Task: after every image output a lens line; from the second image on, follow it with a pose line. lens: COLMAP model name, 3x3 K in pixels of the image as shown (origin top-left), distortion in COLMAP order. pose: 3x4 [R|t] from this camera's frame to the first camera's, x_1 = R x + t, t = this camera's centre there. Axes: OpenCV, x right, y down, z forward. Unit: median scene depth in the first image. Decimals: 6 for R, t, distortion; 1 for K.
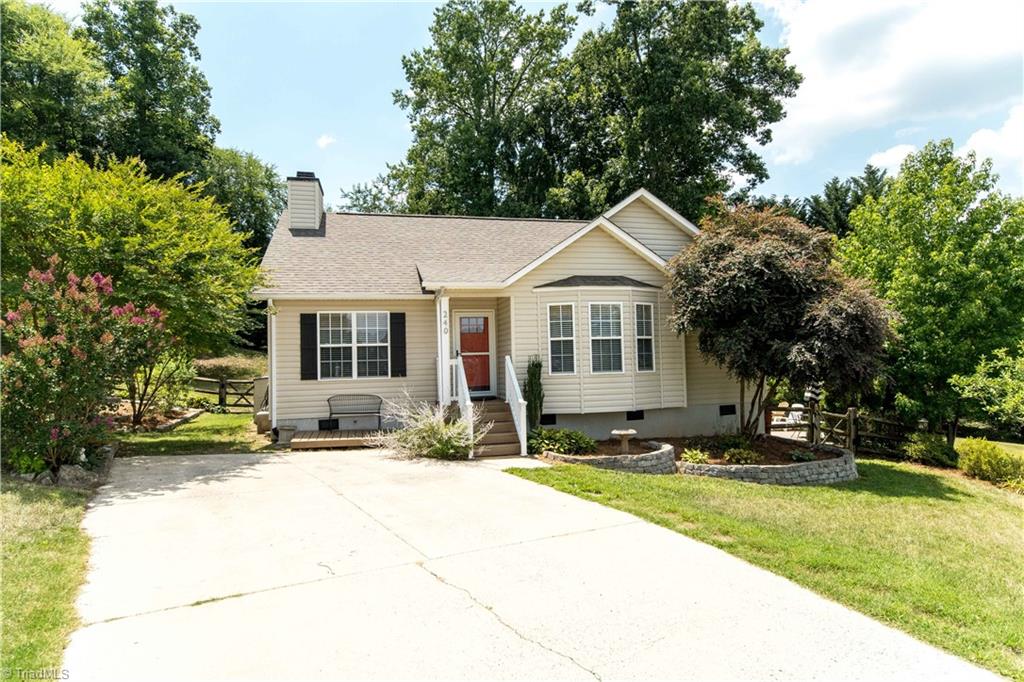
lens RADIAL K [[549.9, 0, 508.1], [0, 549.9, 343.5], [0, 0, 1]] dist [0.001877, -0.000214]
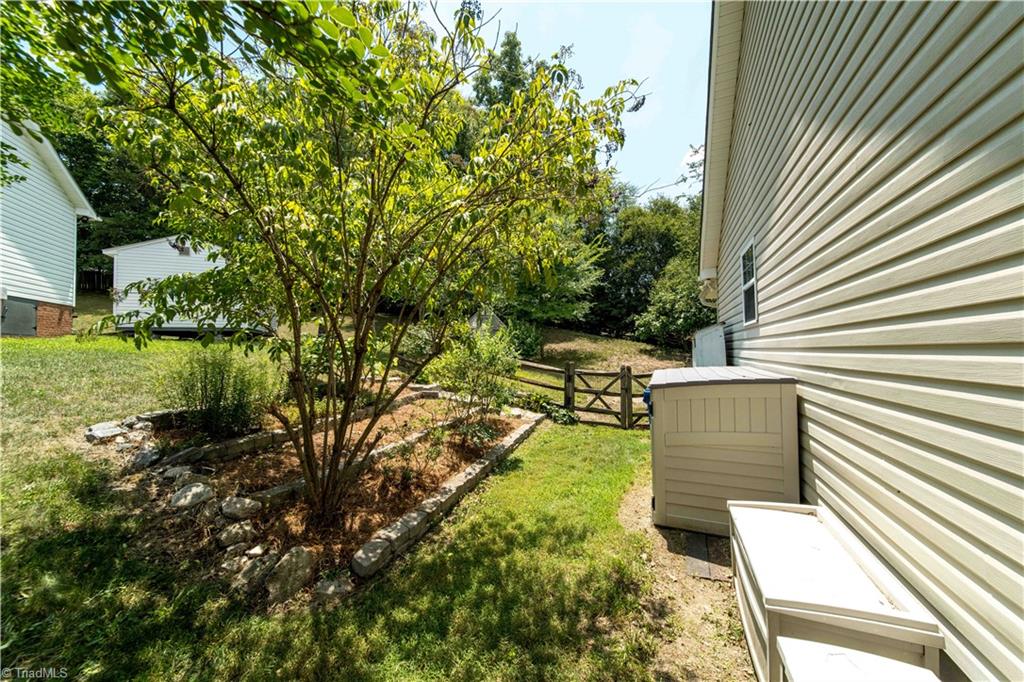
lens RADIAL K [[356.6, 0, 516.5], [0, 356.6, 341.0], [0, 0, 1]] dist [-0.000094, -0.000028]
pose [[0.805395, -0.007846, -0.592687, -0.483619], [0.014892, 0.999865, 0.007001, 0.044460], [0.592552, -0.014465, 0.805403, 0.945729]]
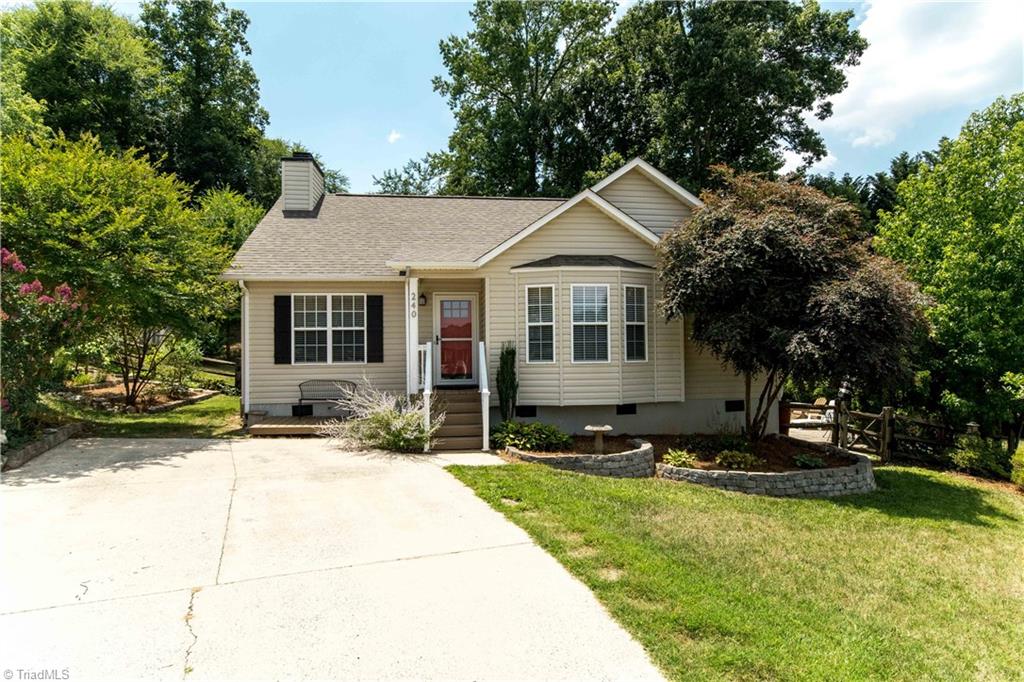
lens RADIAL K [[539.5, 0, 512.0], [0, 539.5, 341.0], [0, 0, 1]] dist [0.003850, 0.001661]
pose [[0.994031, 0.012887, -0.108332, 0.139196], [-0.010969, 0.999773, 0.018284, 0.003602], [0.108543, -0.016987, 0.993947, 0.093477]]
